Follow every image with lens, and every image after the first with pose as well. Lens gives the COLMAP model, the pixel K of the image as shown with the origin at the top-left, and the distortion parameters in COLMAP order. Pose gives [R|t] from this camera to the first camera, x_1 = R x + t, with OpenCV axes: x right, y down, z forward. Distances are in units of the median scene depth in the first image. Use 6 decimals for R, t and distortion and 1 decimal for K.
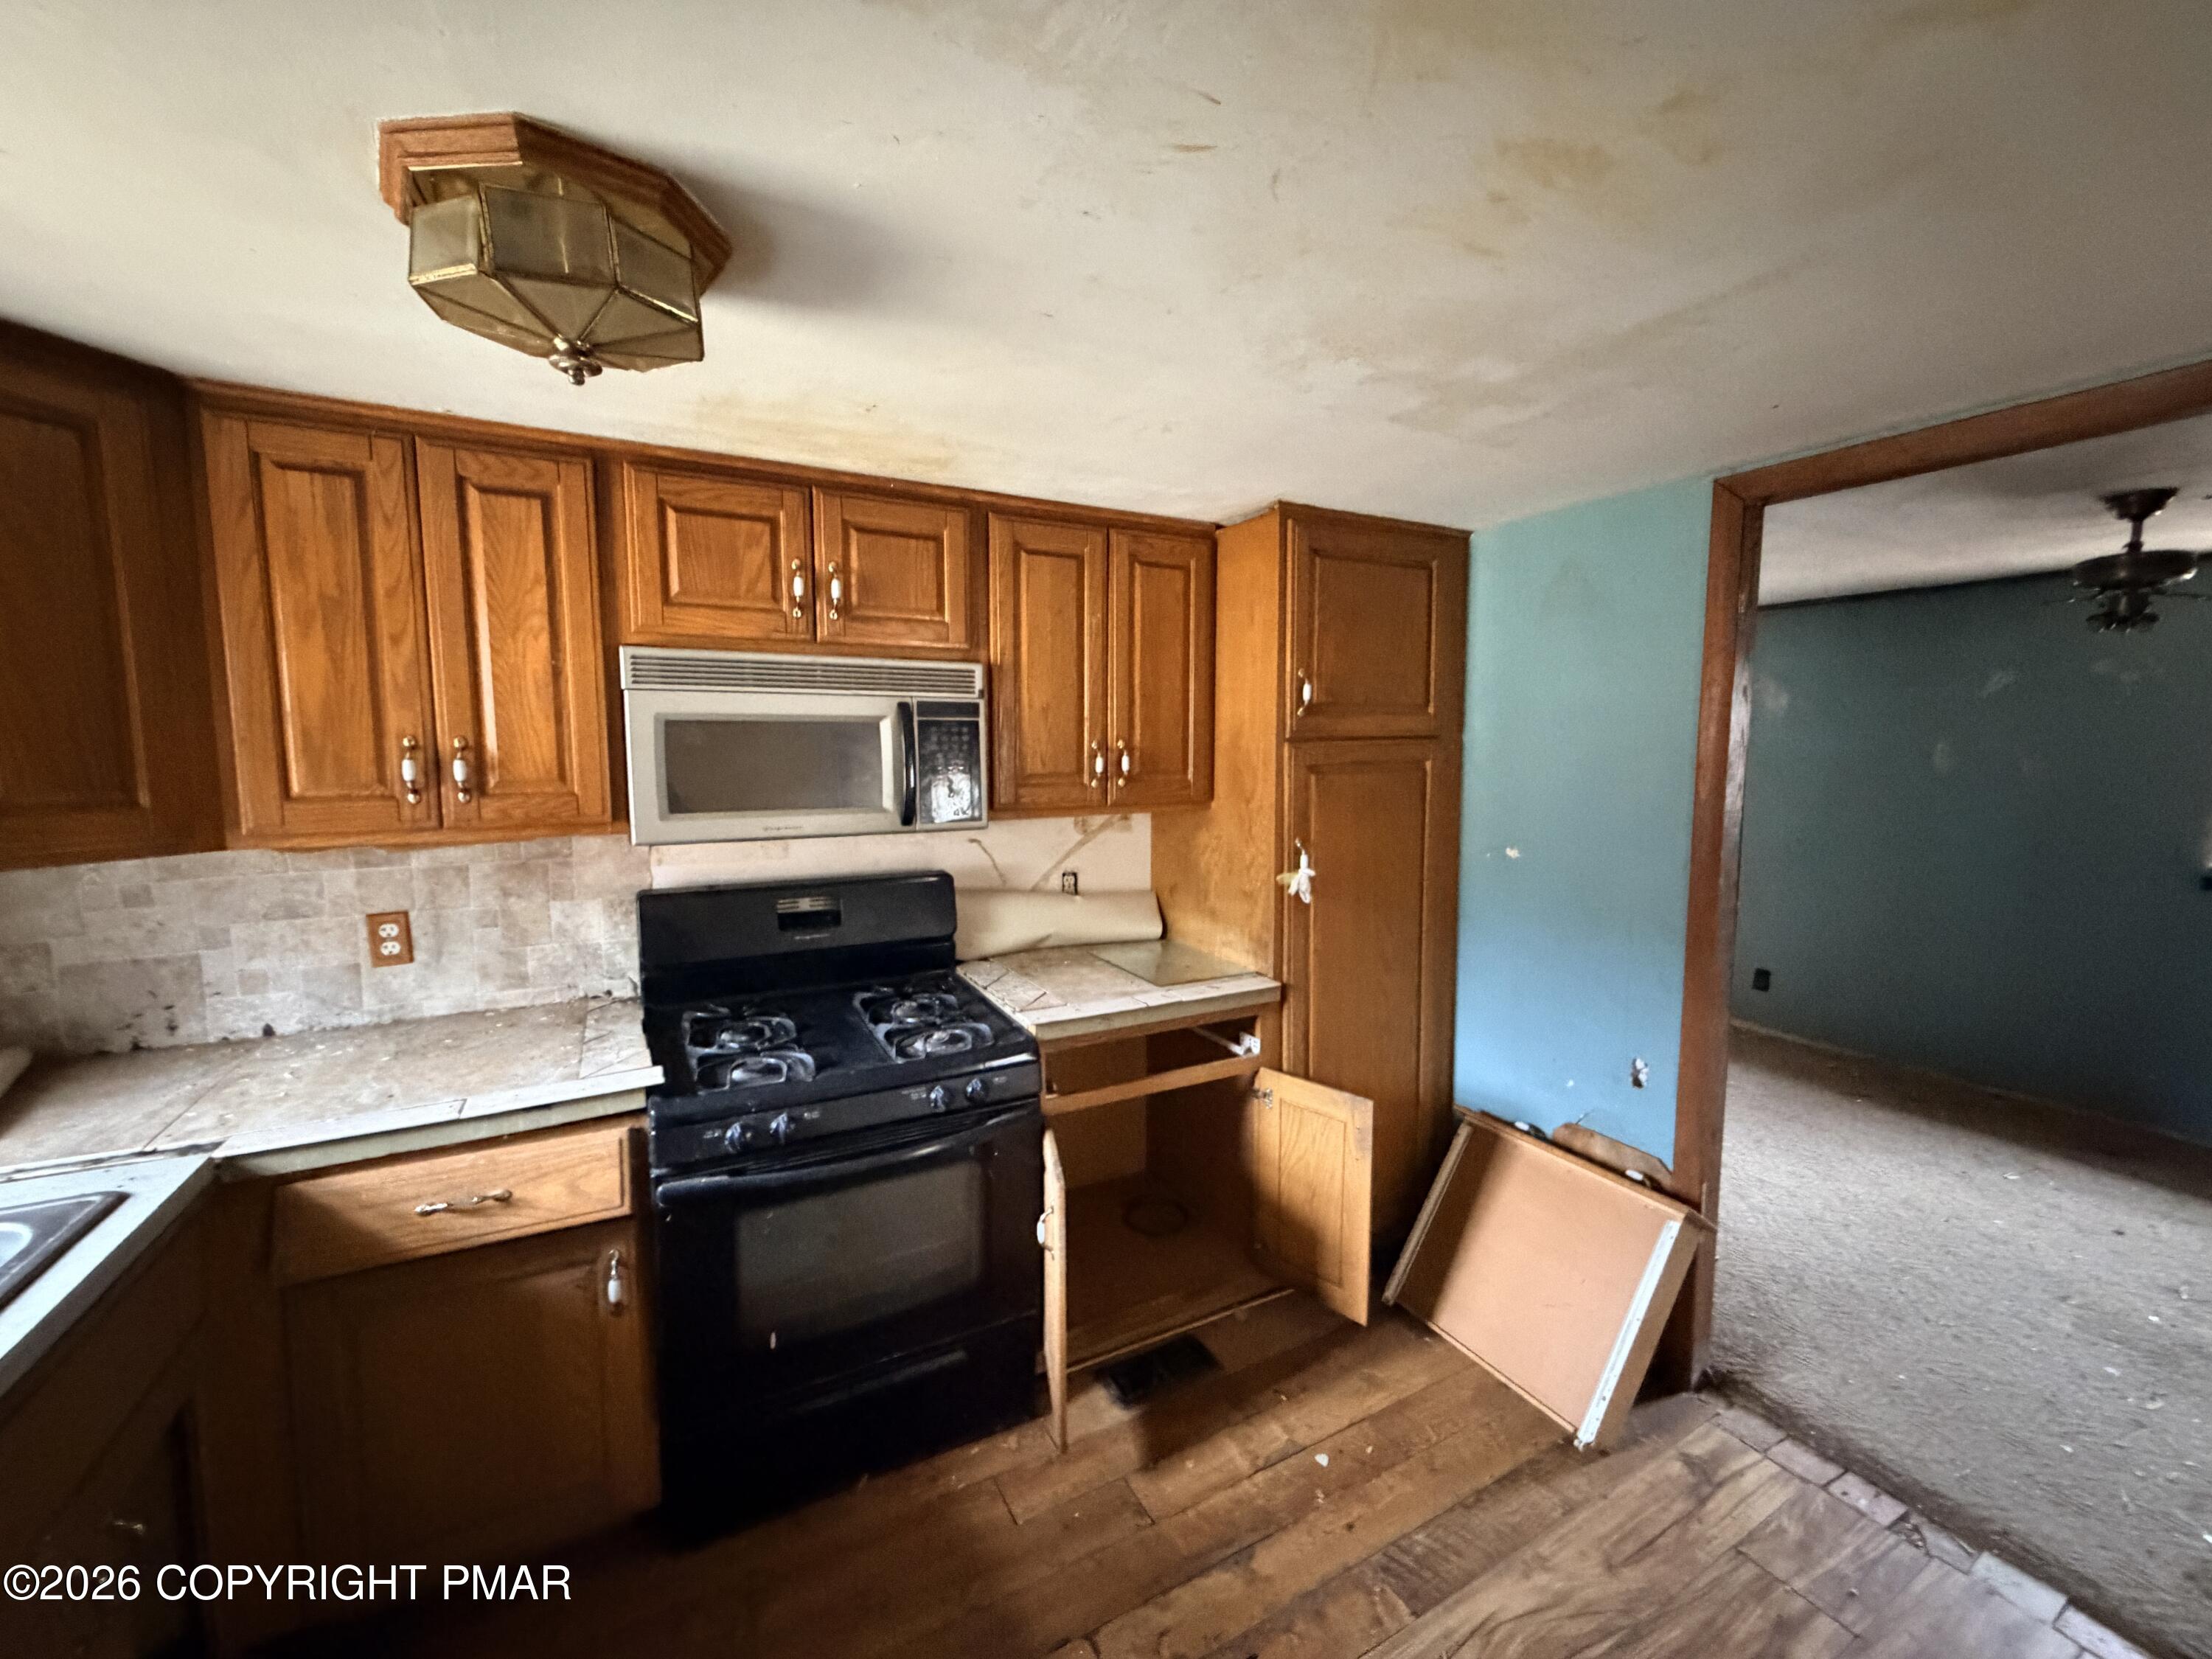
lens RADIAL K [[880.5, 0, 1099.3], [0, 880.5, 828.4], [0, 0, 1]] dist [0.000067, 0.000127]
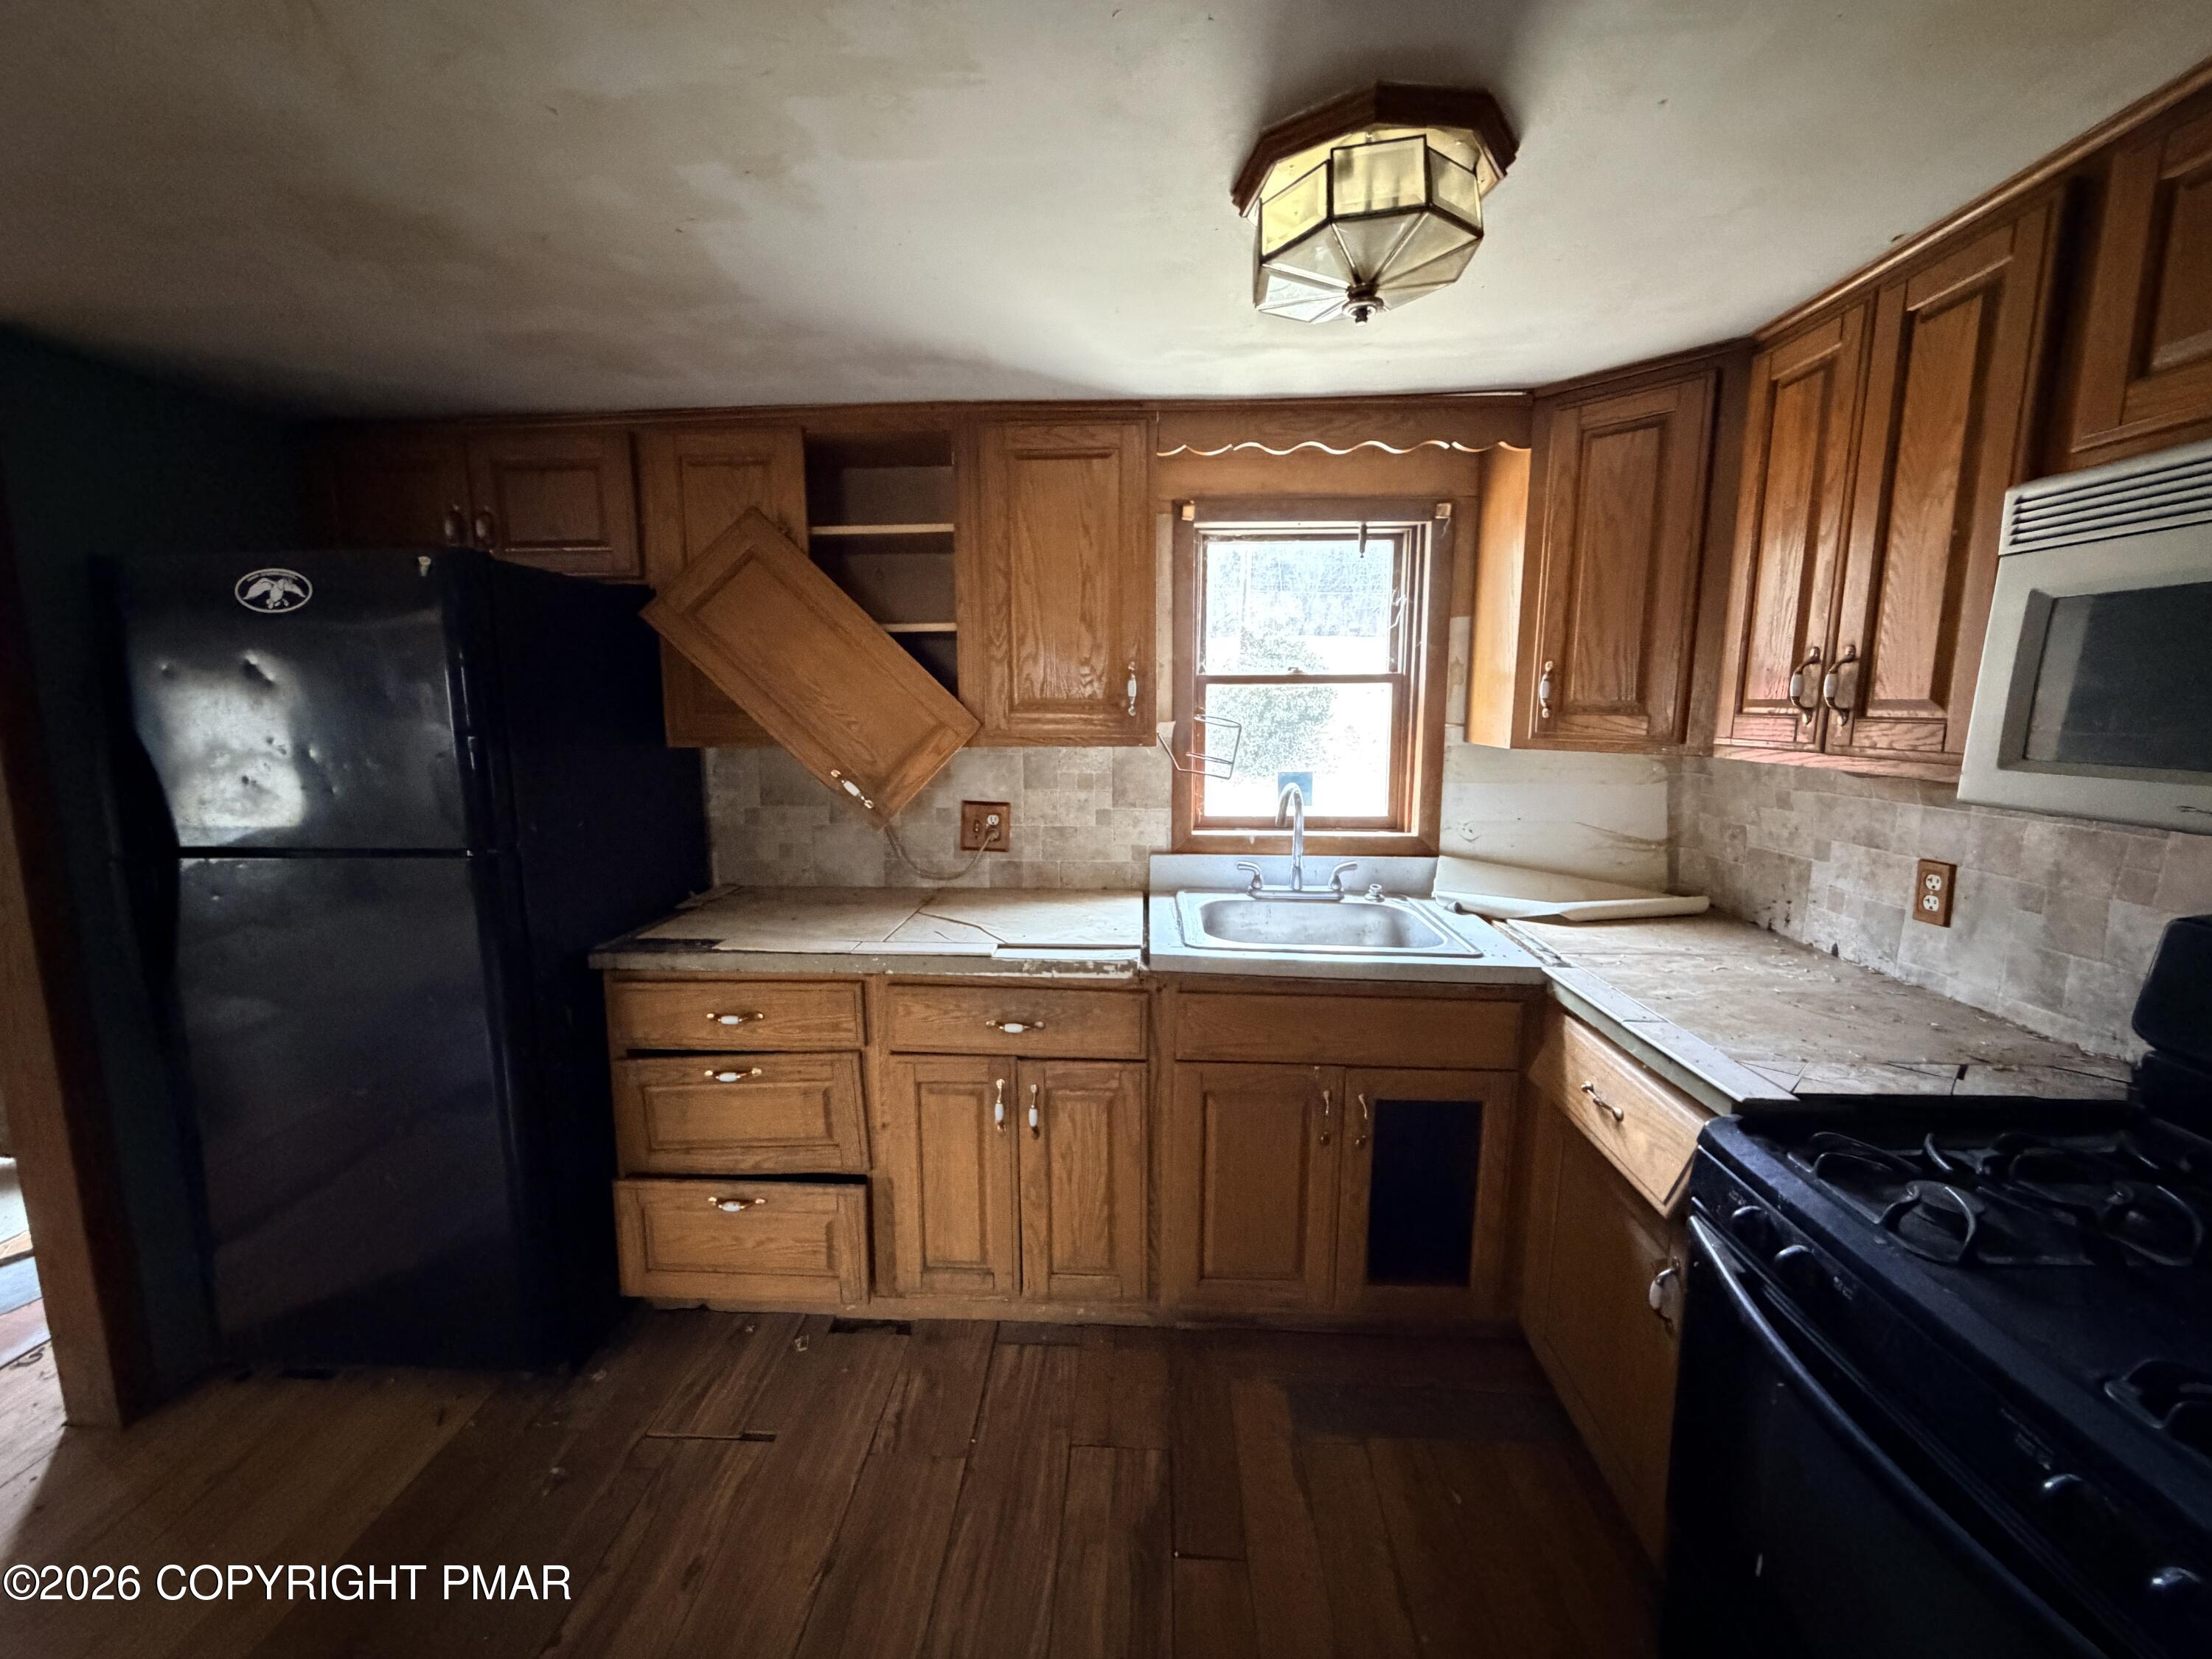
lens RADIAL K [[880.5, 0, 1099.3], [0, 880.5, 828.4], [0, 0, 1]] dist [0.000067, 0.000127]
pose [[-0.518397, 0.123064, -0.846239, 0.334745], [-0.086888, 0.976889, 0.195290, -0.032185], [0.850715, 0.174765, -0.495723, 0.740526]]
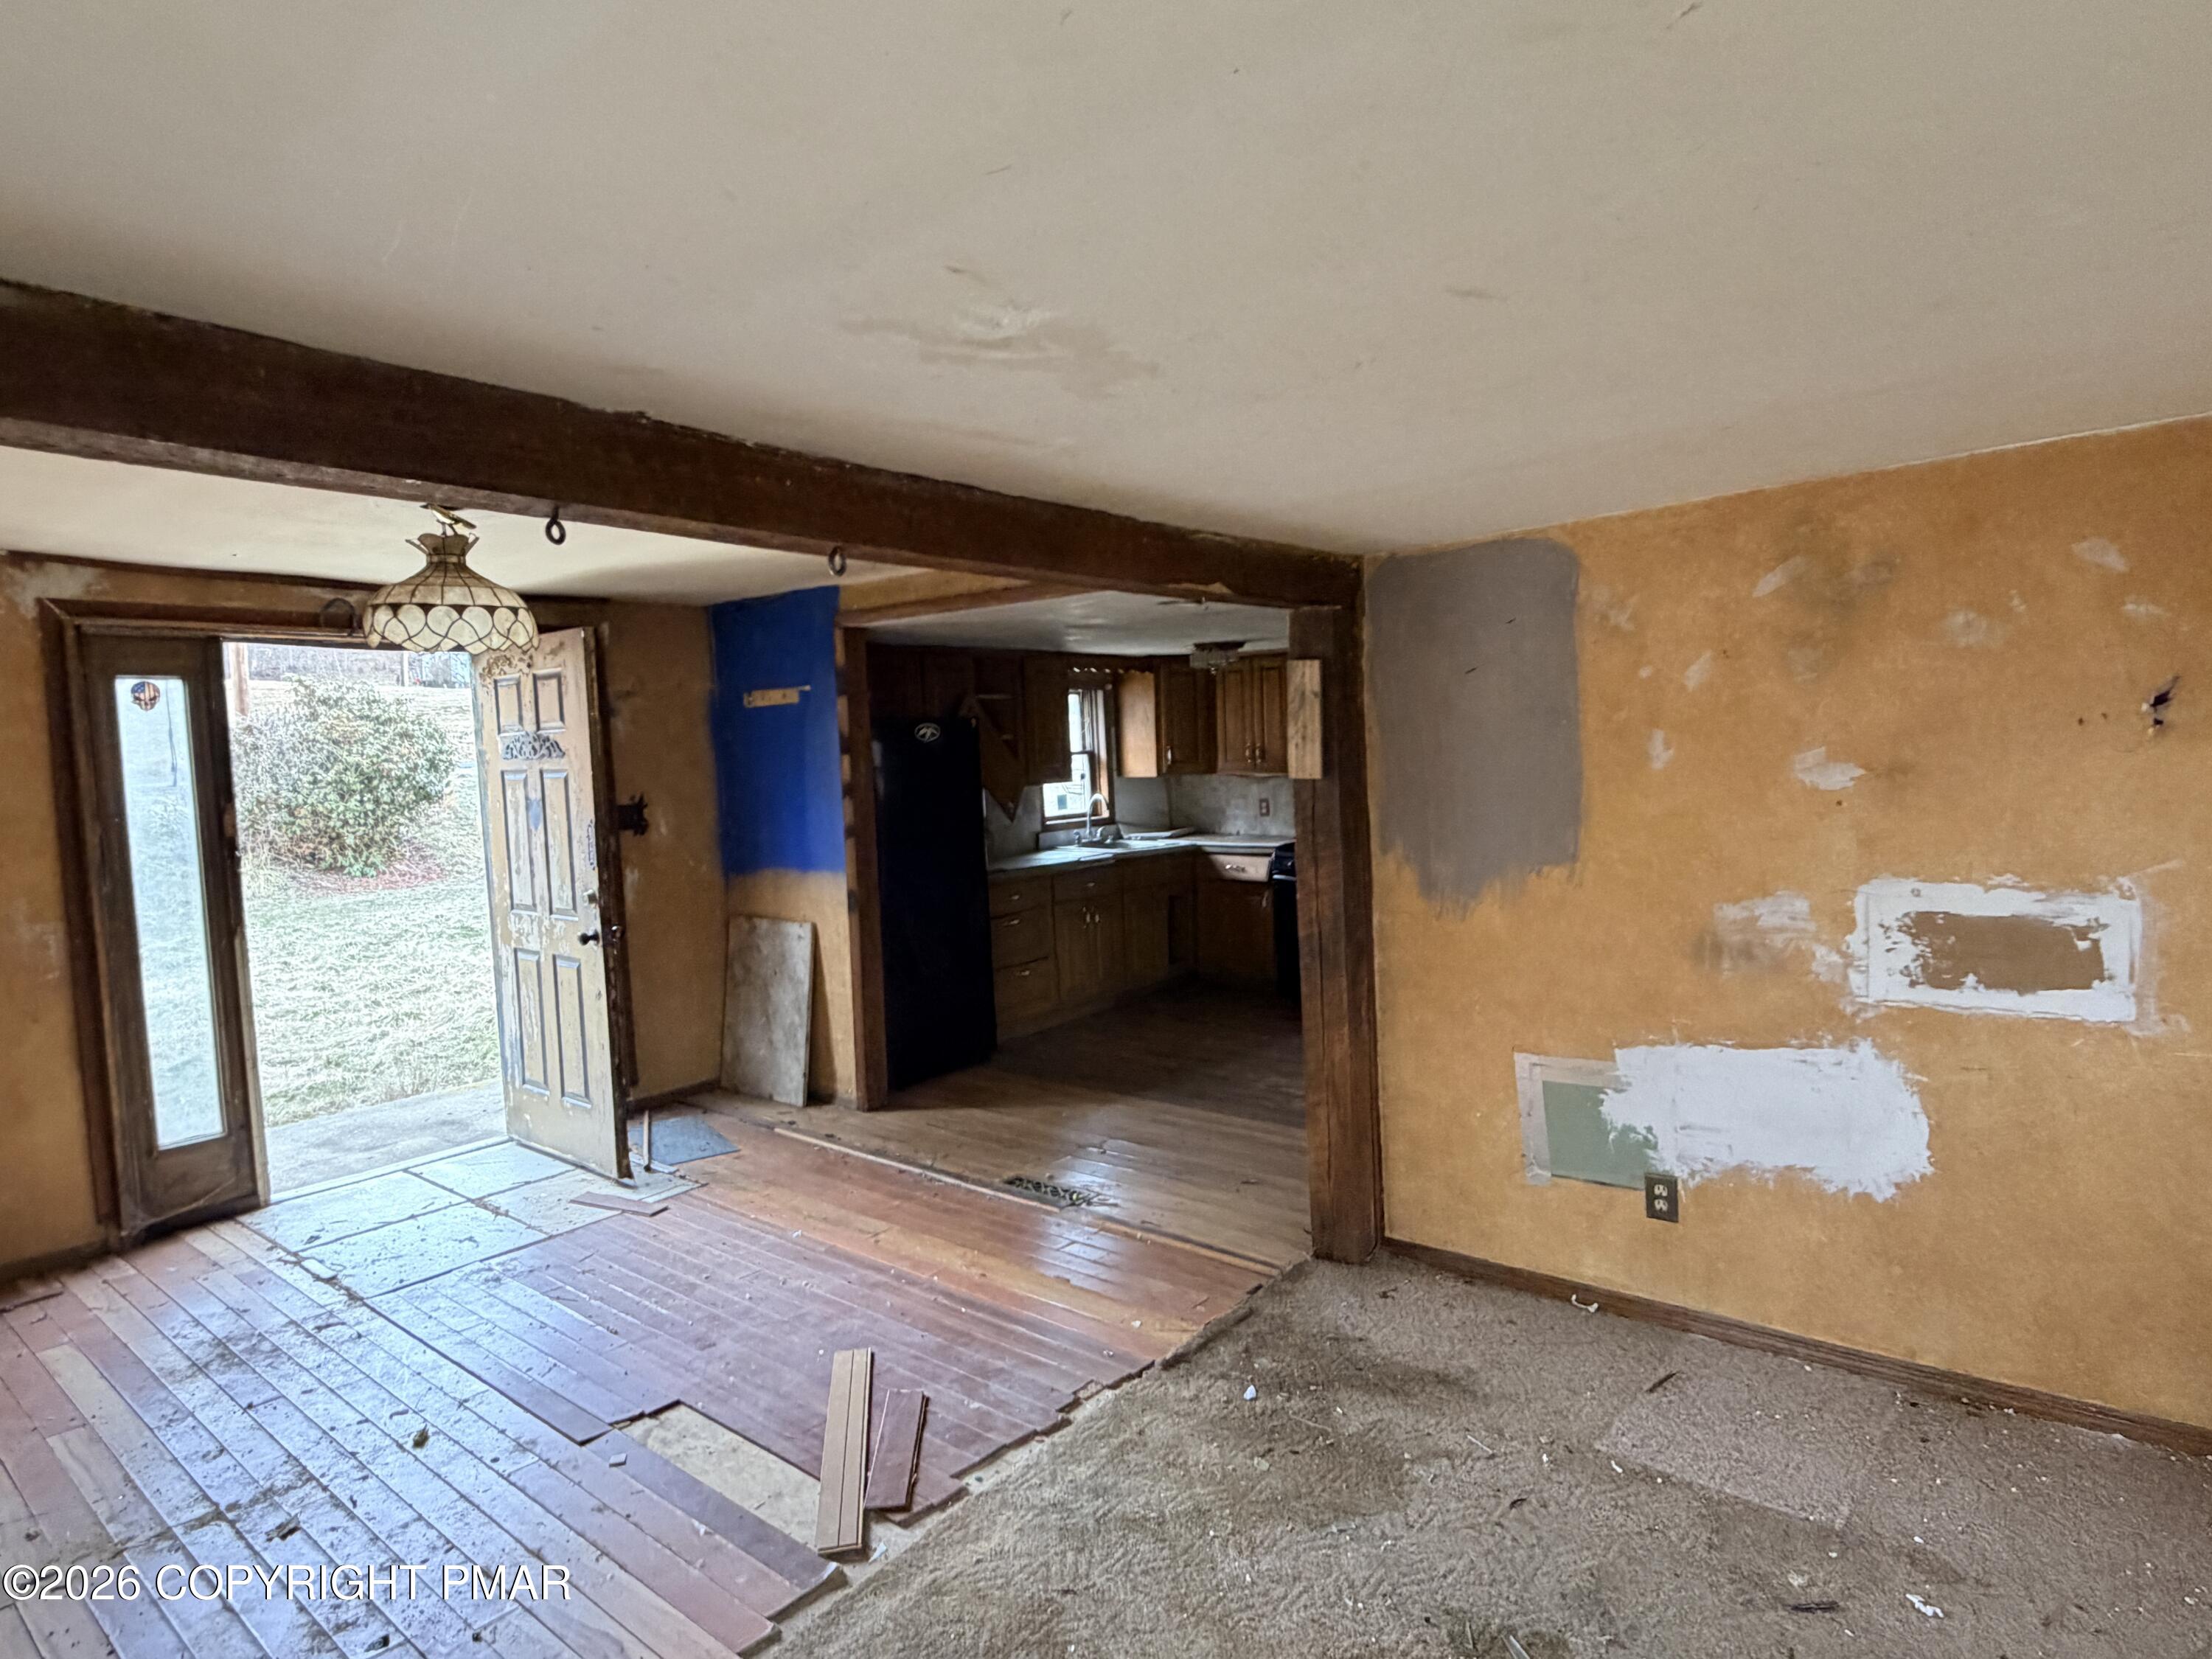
lens RADIAL K [[1245.4, 0, 1101.0], [0, 1245.4, 833.5], [0, 0, 1]] dist [0.001654, -0.000663]
pose [[0.383699, 0.052754, -0.921950, 3.060327], [-0.057372, 0.997800, 0.033217, 0.105252], [0.921674, 0.040149, 0.385881, -1.228655]]
